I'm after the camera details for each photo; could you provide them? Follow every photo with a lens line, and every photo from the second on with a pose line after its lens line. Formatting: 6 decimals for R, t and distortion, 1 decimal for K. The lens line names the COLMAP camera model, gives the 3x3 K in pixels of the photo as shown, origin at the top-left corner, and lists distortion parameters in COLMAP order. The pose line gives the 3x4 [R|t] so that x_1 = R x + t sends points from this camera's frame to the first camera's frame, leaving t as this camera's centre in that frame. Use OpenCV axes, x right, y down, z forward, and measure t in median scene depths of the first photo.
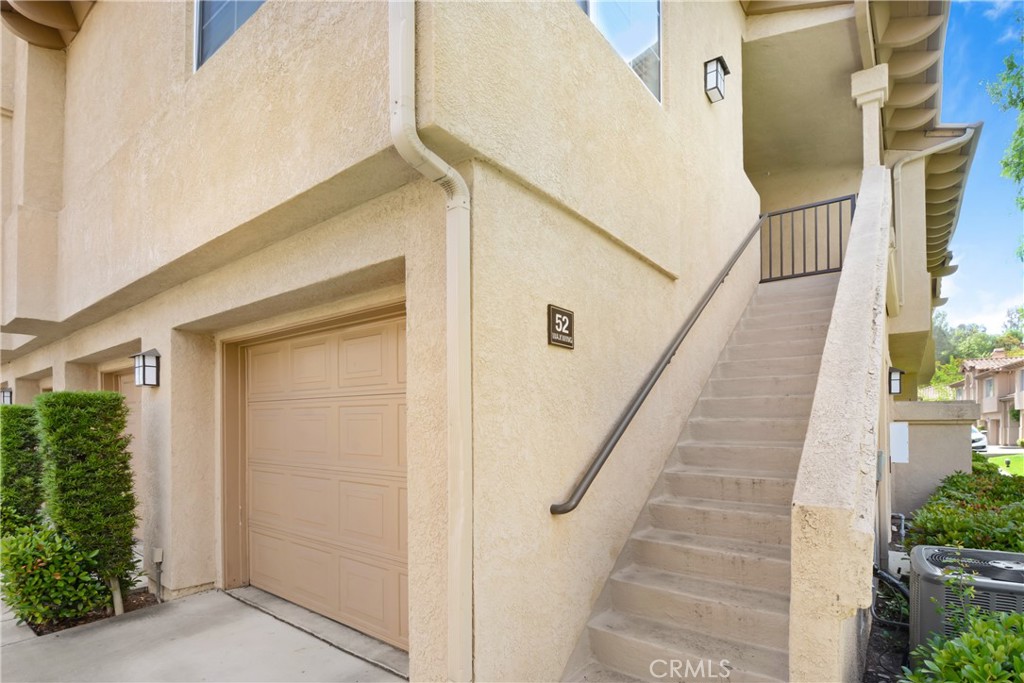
lens RADIAL K [[376.0, 0, 511.7], [0, 376.0, 415.7], [0, 0, 1]] dist [-0.039510, 0.007498]
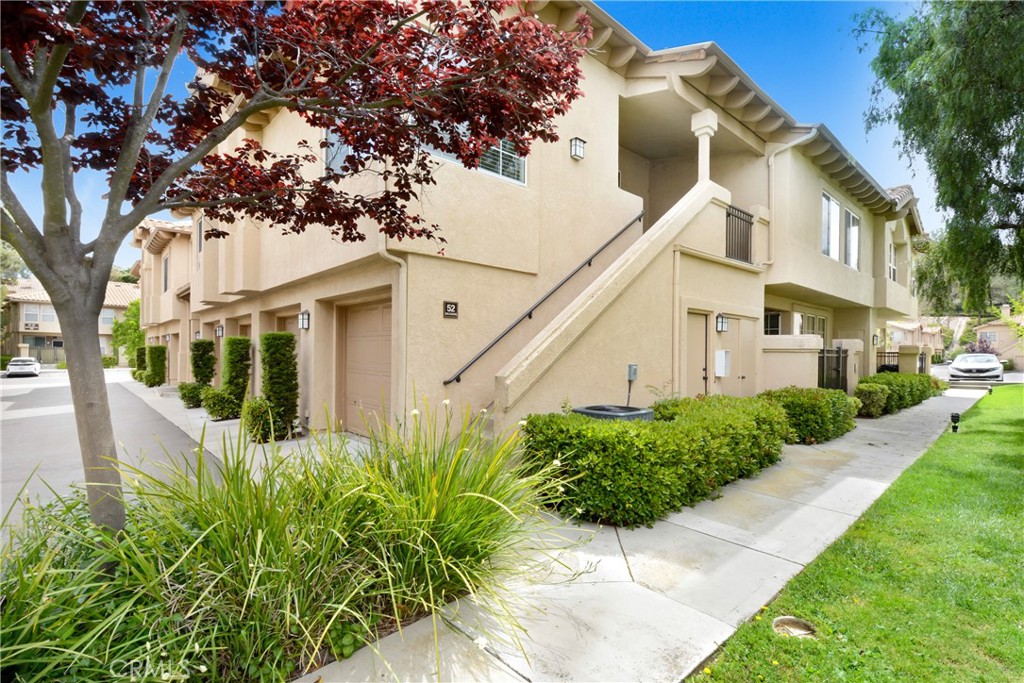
lens RADIAL K [[459.6, 0, 509.0], [0, 459.6, 345.0], [0, 0, 1]] dist [0.001097, -0.000015]
pose [[0.945543, 0.012381, -0.325262, 0.952844], [-0.014610, 0.999884, -0.004413, -0.000329], [0.325169, 0.008925, 0.945614, -1.099176]]
